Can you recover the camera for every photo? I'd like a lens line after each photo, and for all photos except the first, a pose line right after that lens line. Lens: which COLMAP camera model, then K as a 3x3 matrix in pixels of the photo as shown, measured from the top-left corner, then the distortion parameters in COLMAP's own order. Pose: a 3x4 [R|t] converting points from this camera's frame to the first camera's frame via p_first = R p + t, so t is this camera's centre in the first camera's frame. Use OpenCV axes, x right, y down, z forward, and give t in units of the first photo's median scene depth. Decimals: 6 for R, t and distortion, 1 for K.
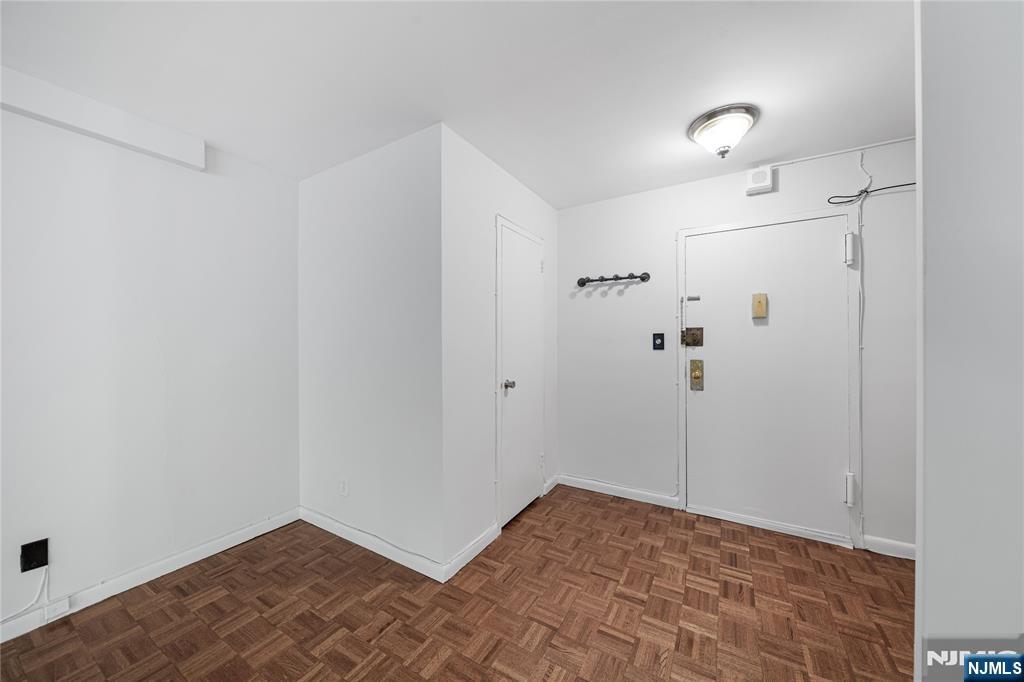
lens RADIAL K [[359.1, 0, 516.2], [0, 359.1, 340.1], [0, 0, 1]] dist [0.001088, 0.000062]
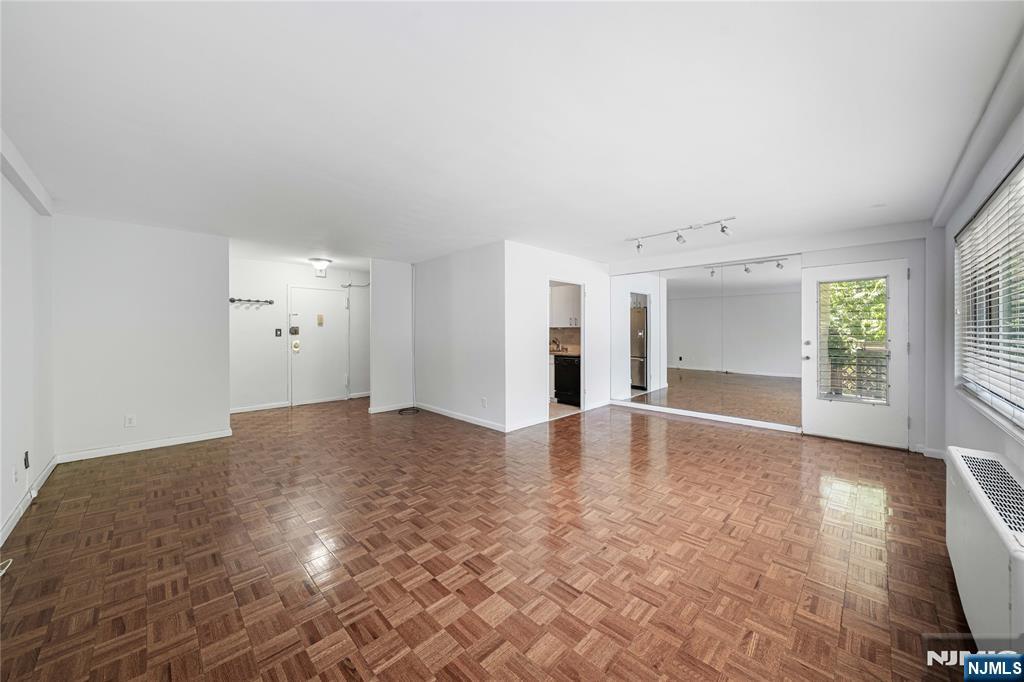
lens RADIAL K [[359.1, 0, 514.5], [0, 359.1, 336.4], [0, 0, 1]] dist [0.001088, 0.000062]
pose [[0.263535, -0.000699, 0.964650, -1.341645], [0.000567, 1.000000, 0.000570, 0.026300], [-0.964650, 0.000397, 0.263535, -0.965680]]
